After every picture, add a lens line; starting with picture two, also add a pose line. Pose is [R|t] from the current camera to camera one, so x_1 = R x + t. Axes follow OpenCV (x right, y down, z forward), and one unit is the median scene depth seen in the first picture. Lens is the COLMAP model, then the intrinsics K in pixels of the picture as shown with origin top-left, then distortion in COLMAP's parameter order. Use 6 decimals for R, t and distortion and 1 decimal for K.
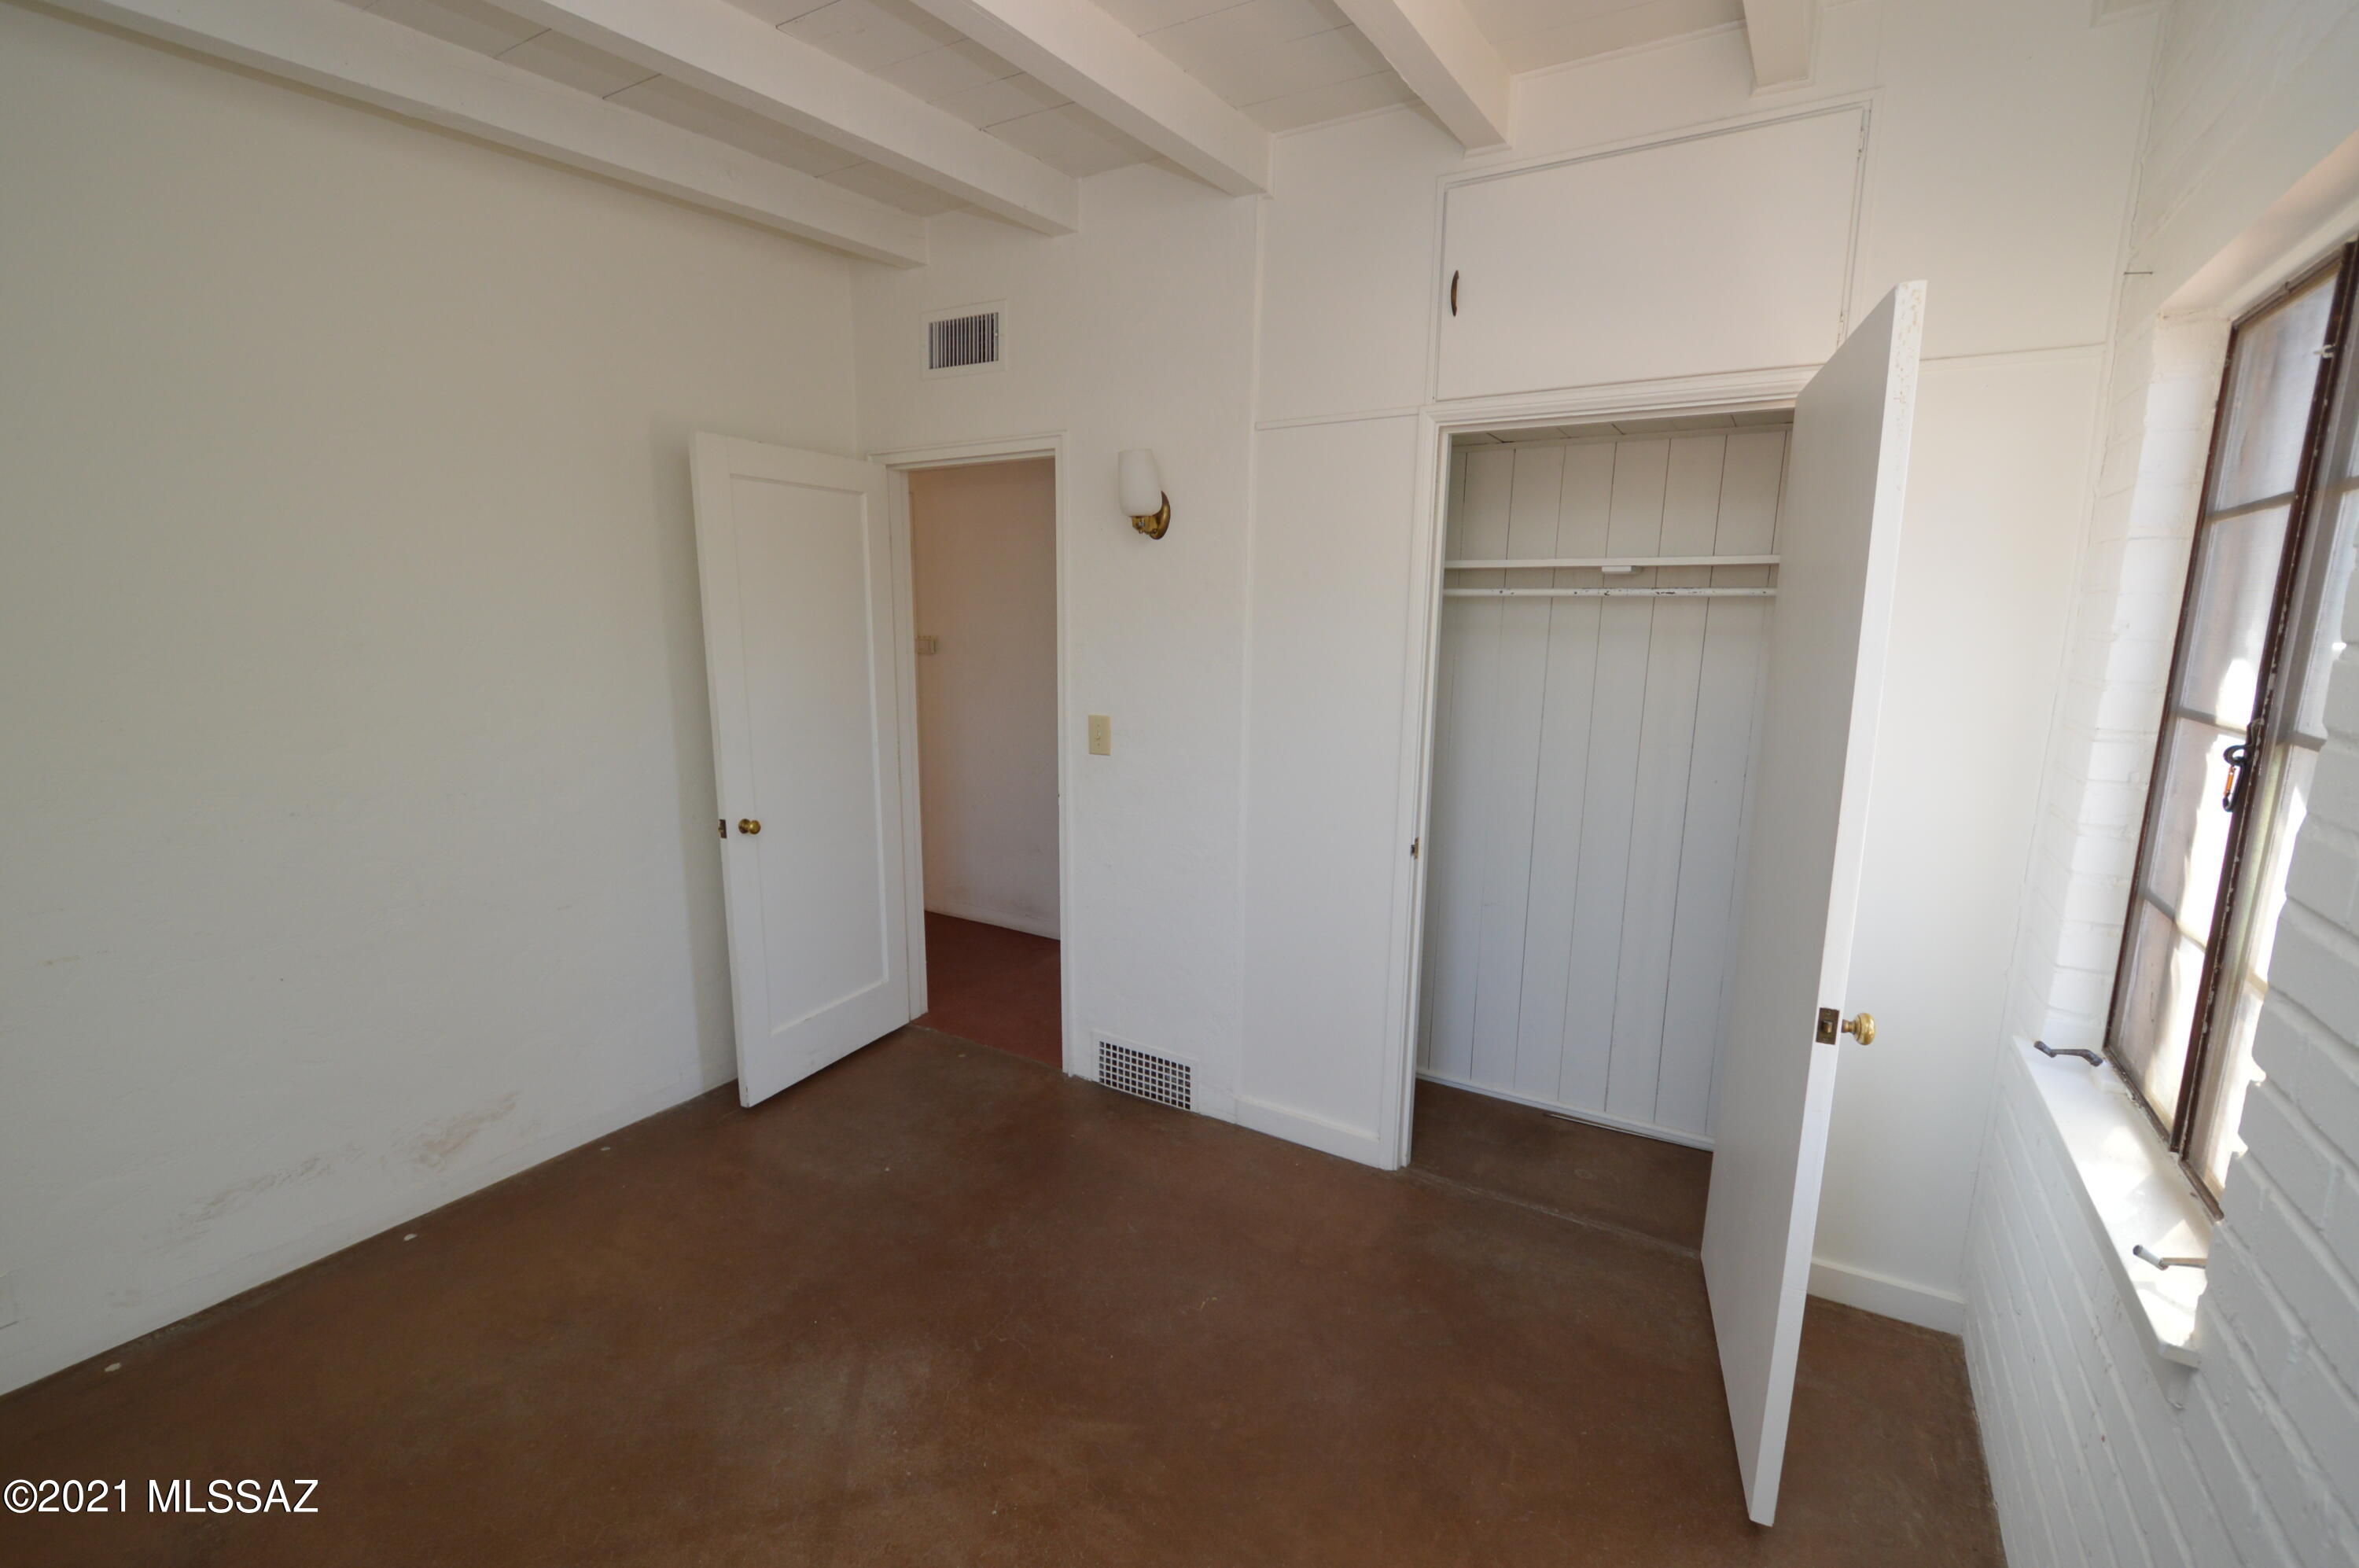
lens RADIAL K [[1032.7, 0, 1137.2], [0, 1032.7, 772.2], [0, 0, 1]] dist [-0.000341, -0.000082]
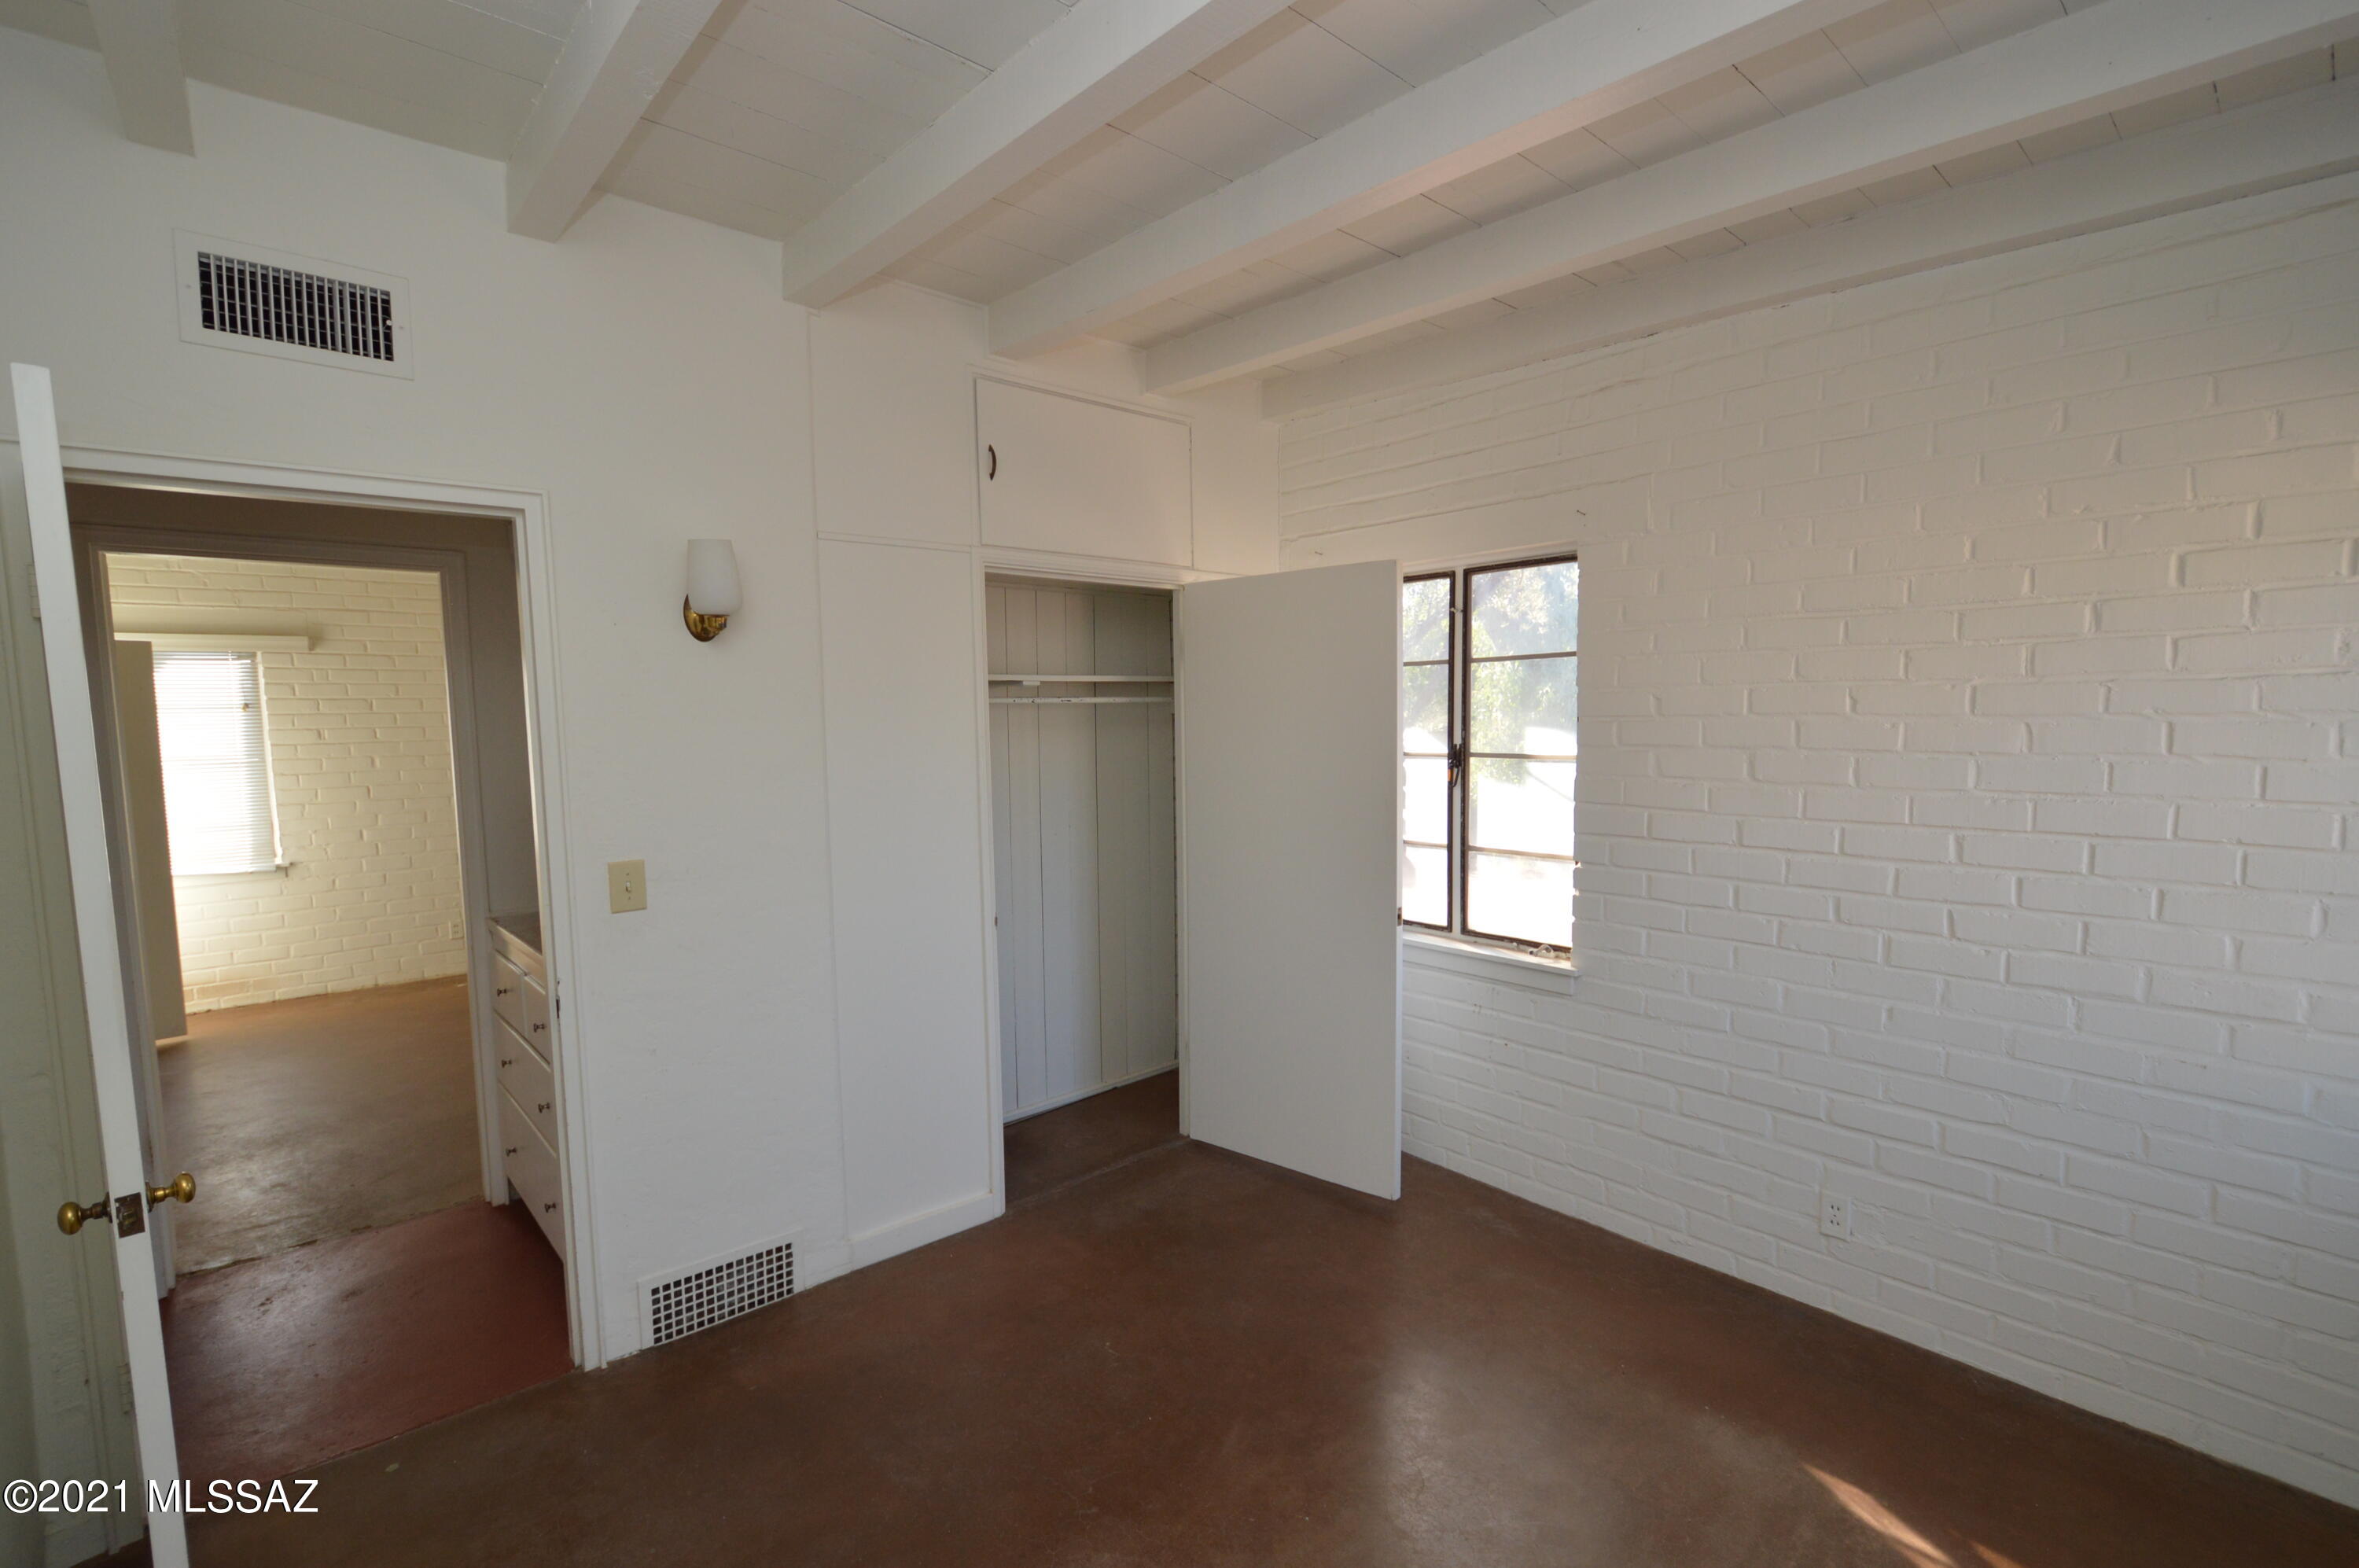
lens RADIAL K [[1014.2, 0, 1179.5], [0, 1014.2, 784.0], [0, 0, 1]] dist [-0.000018, -0.000229]
pose [[0.302722, -0.077832, 0.949896, -0.624232], [0.176496, 0.983999, 0.024379, -0.056492], [-0.936594, 0.160272, 0.311615, 0.363211]]
